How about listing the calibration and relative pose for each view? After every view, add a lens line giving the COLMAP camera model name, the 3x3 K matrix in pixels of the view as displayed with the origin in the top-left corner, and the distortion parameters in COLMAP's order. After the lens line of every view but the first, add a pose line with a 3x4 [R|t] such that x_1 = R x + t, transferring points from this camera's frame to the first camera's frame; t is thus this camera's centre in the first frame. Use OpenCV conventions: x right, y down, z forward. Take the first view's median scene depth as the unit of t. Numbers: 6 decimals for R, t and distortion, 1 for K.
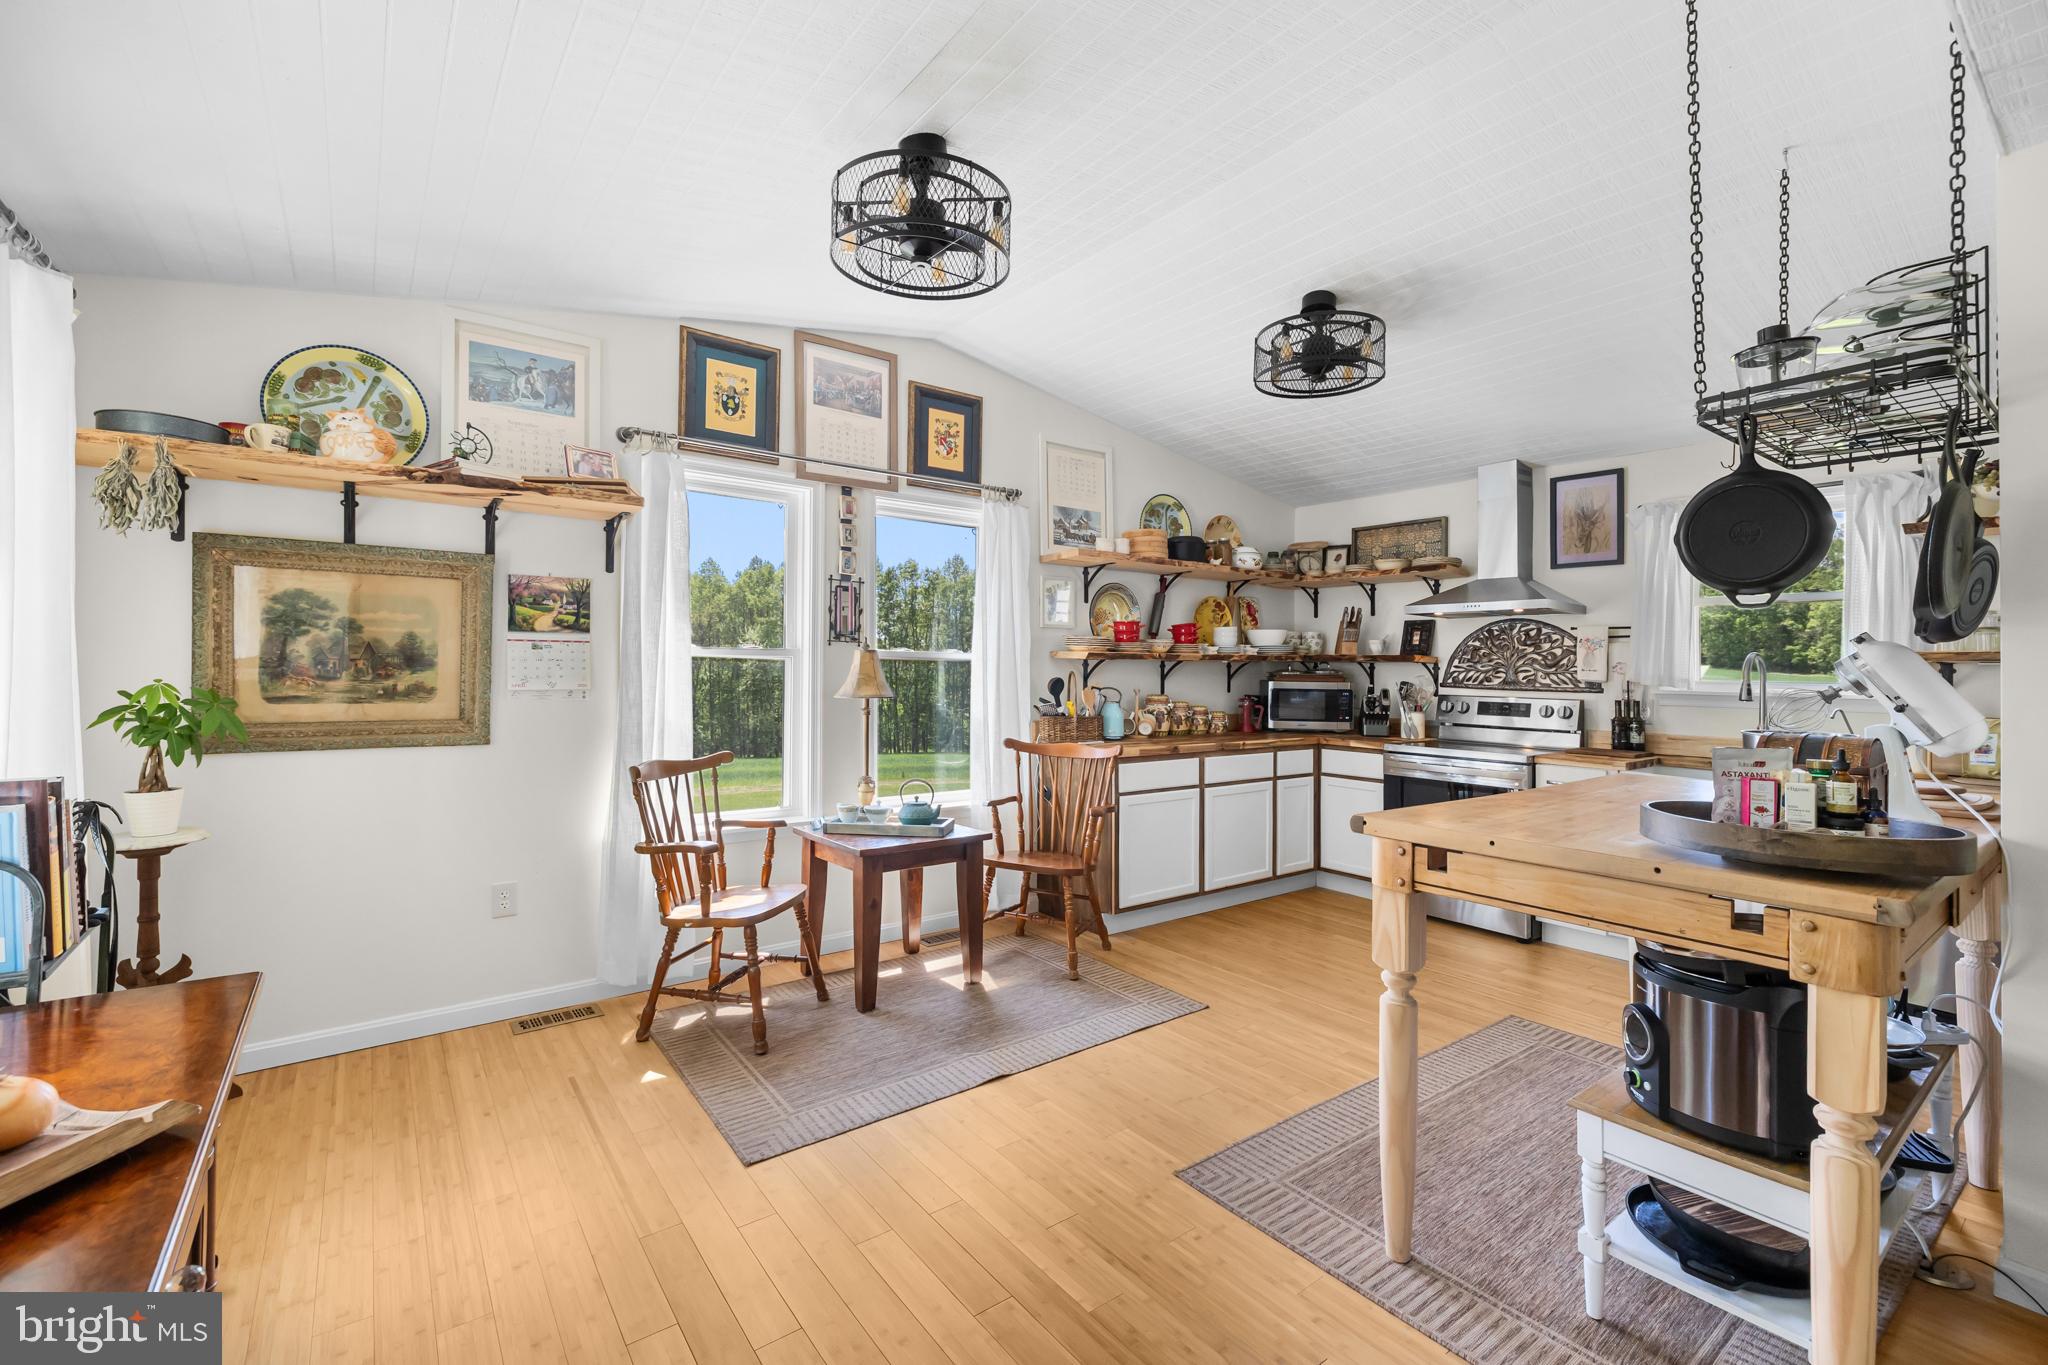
lens RADIAL K [[875.4, 0, 1029.4], [0, 875.4, 673.3], [0, 0, 1]] dist [0.002226, 0.000313]
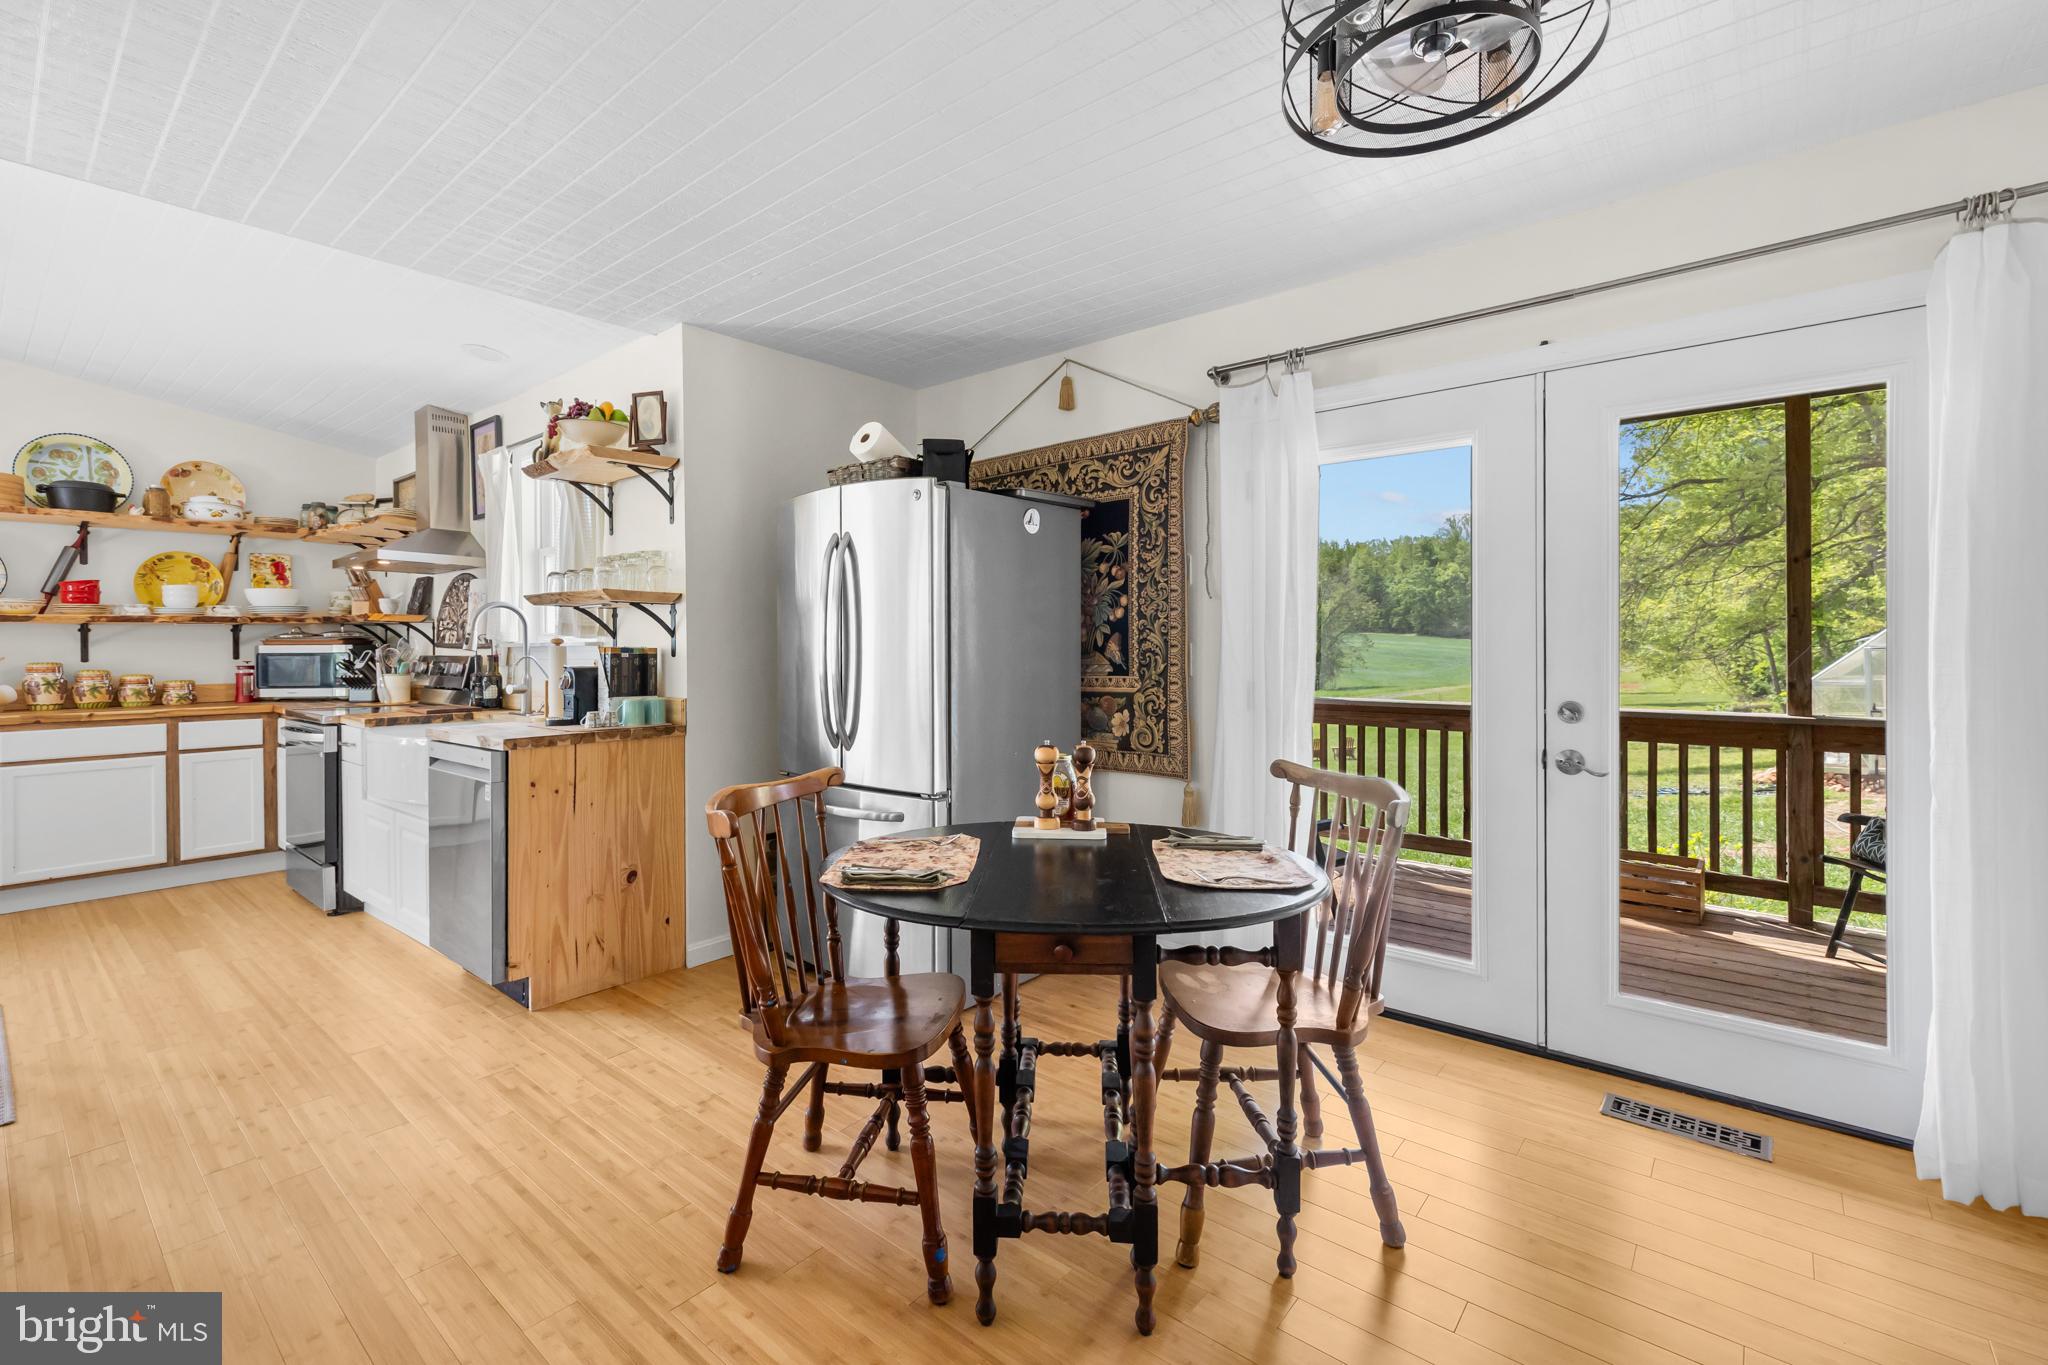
lens RADIAL K [[875.4, 0, 1009.4], [0, 875.4, 646.7], [0, 0, 1]] dist [0.002226, 0.000313]
pose [[0.975505, -0.021434, 0.218929, 1.151749], [0.022540, 0.999743, -0.002554, 0.042072], [-0.218818, 0.007426, 0.975737, -0.080089]]
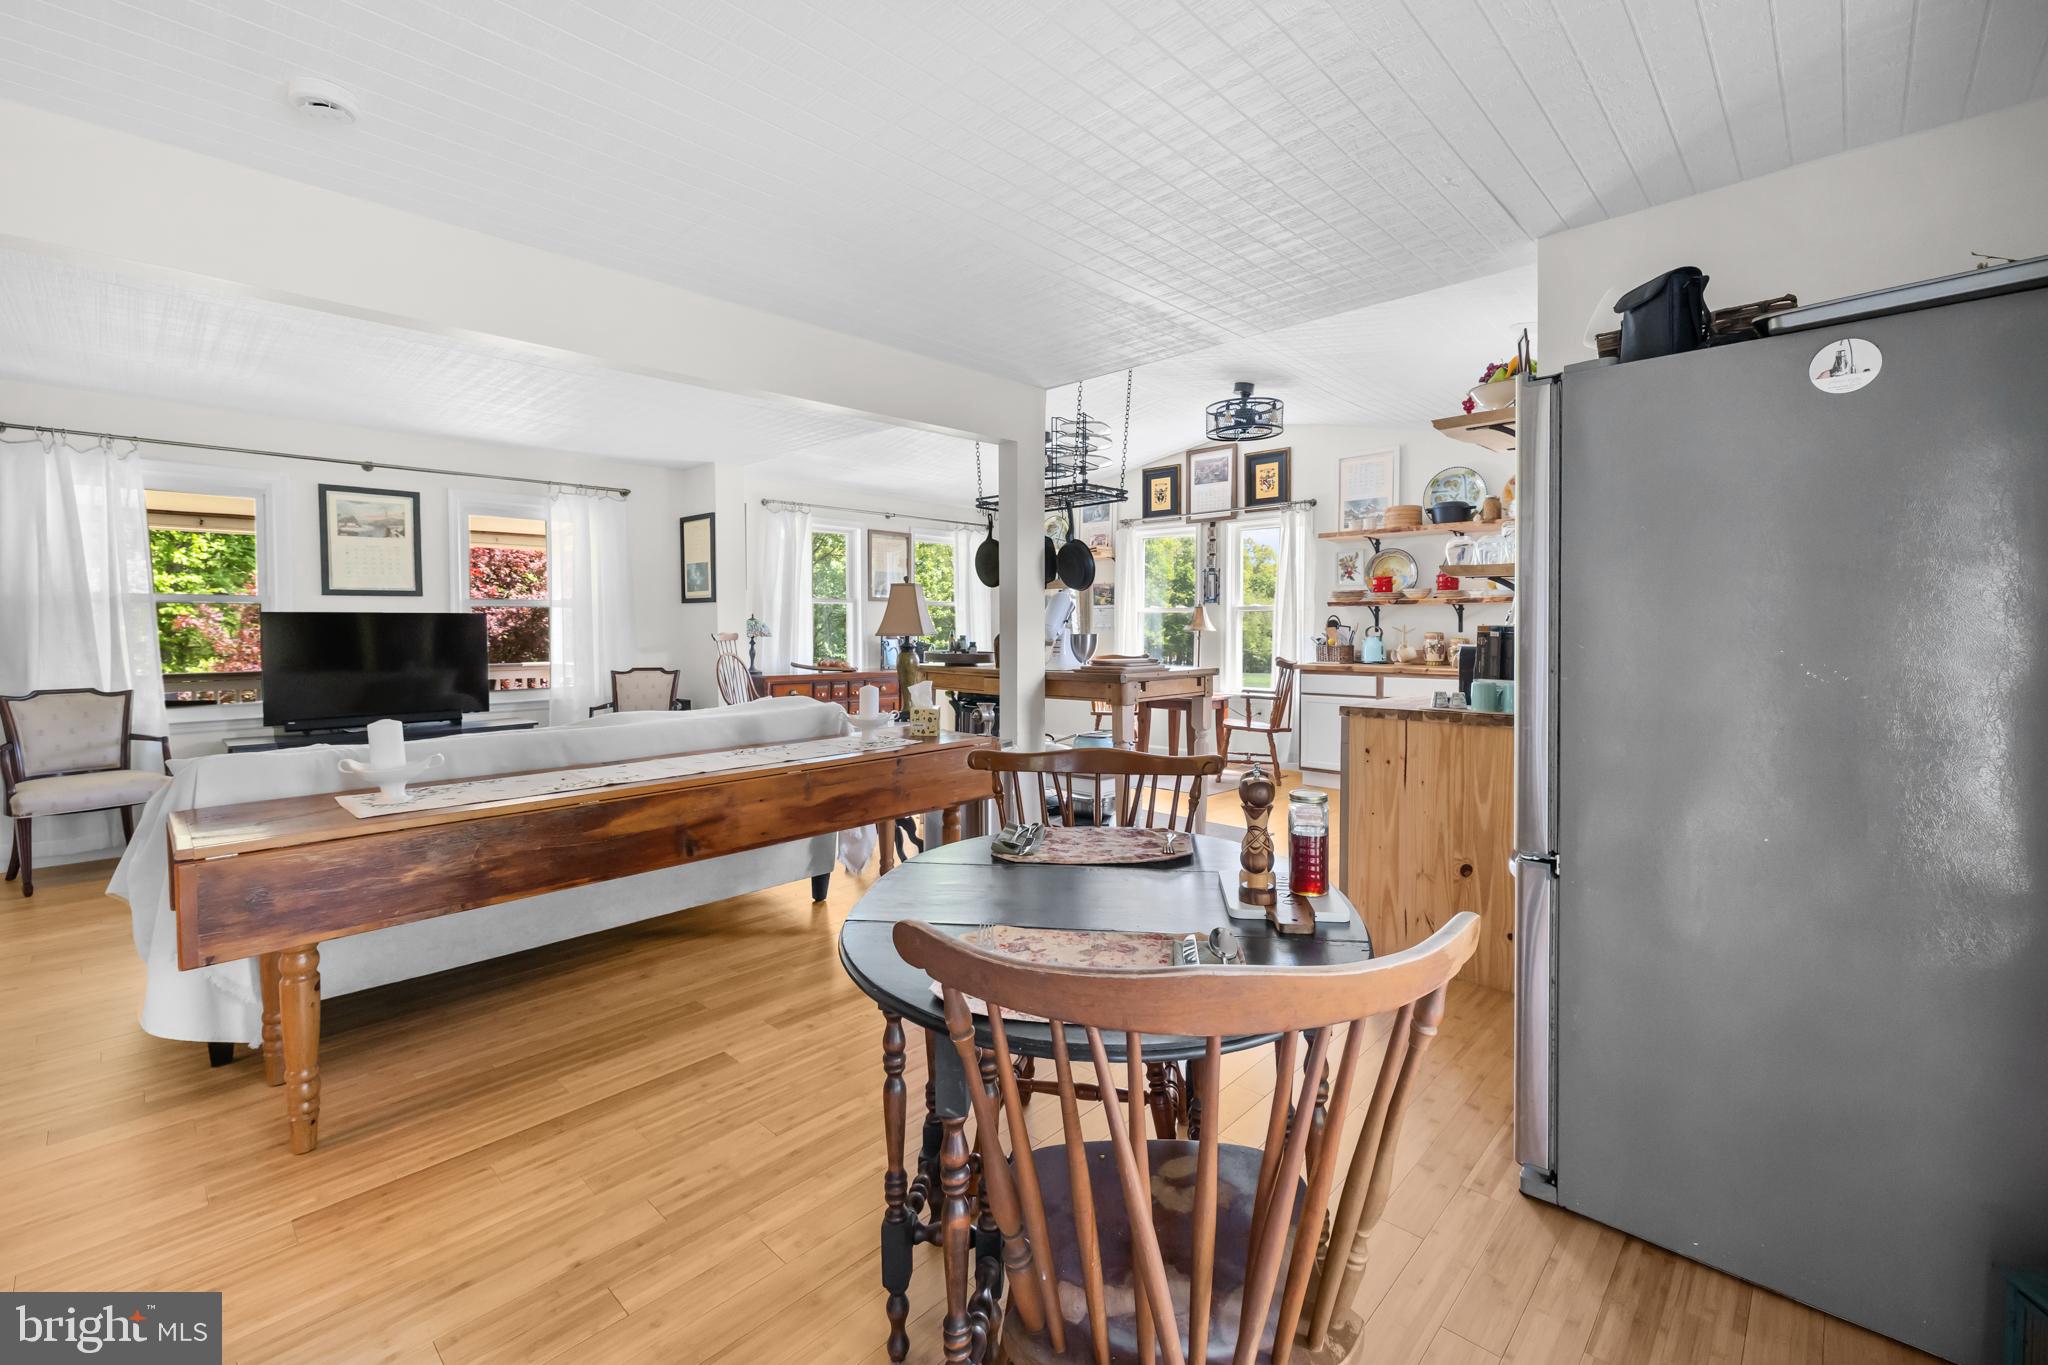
lens RADIAL K [[875.4, 0, 1016.2], [0, 875.4, 641.7], [0, 0, 1]] dist [0.002226, 0.000313]
pose [[0.159435, 0.004762, -0.987197, 1.660116], [-0.002251, 0.999988, 0.004460, 0.043853], [0.987206, 0.001511, 0.159444, 0.274106]]
